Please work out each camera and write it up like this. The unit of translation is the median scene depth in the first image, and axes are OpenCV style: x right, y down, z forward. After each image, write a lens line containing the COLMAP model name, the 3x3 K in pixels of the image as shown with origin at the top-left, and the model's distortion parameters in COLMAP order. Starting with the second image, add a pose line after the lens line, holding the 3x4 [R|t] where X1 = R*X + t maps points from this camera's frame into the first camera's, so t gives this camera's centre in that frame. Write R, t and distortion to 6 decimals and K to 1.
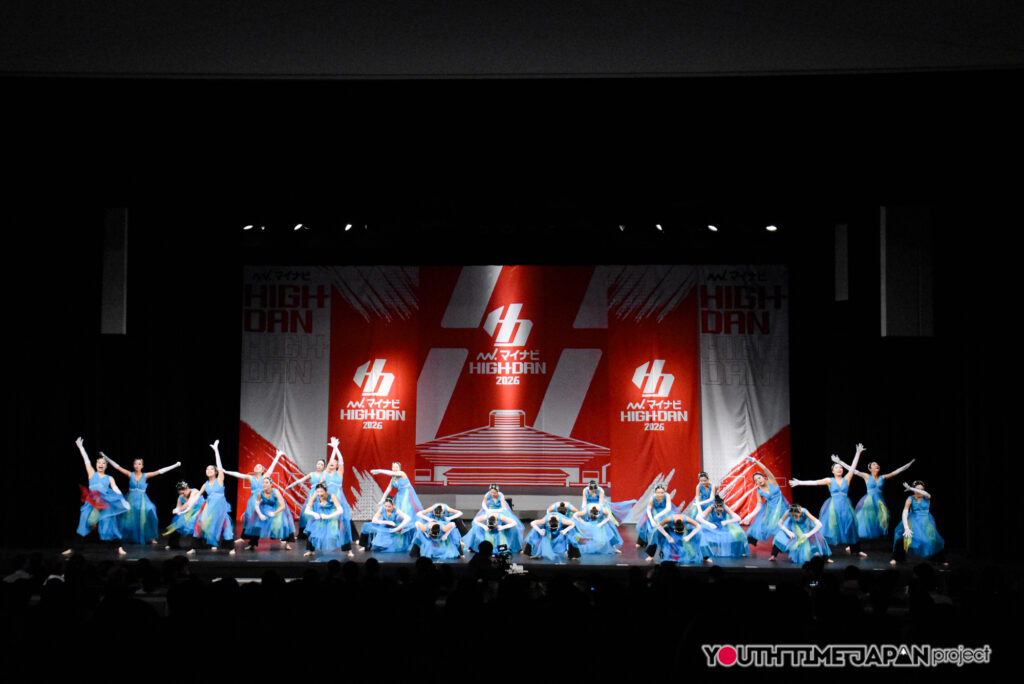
lens RADIAL K [[1214.5, 0, 454.1], [0, 1214.5, 385.7], [0, 0, 1]] dist [0.005950, -0.008416]
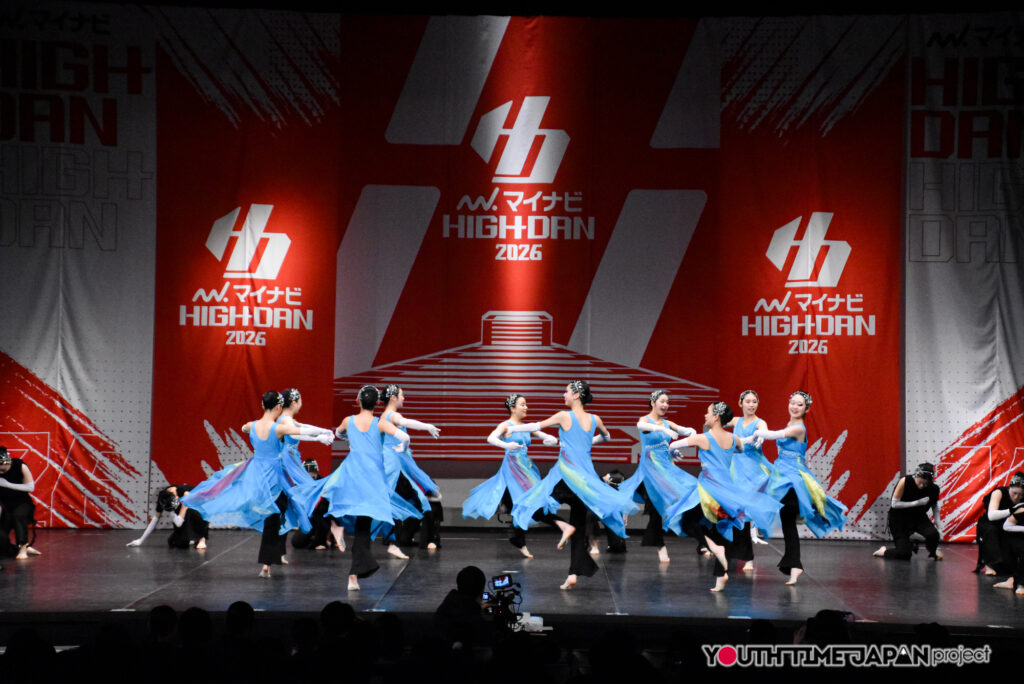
lens RADIAL K [[2654.0, 0, 533.1], [0, 2654.0, 413.9], [0, 0, 1]] dist [0.701498, 0.867367]
pose [[0.998809, 0.007685, 0.048173, -0.002313], [-0.010988, 0.997578, 0.068690, -0.013187], [-0.047528, -0.069137, 0.996474, -0.101027]]
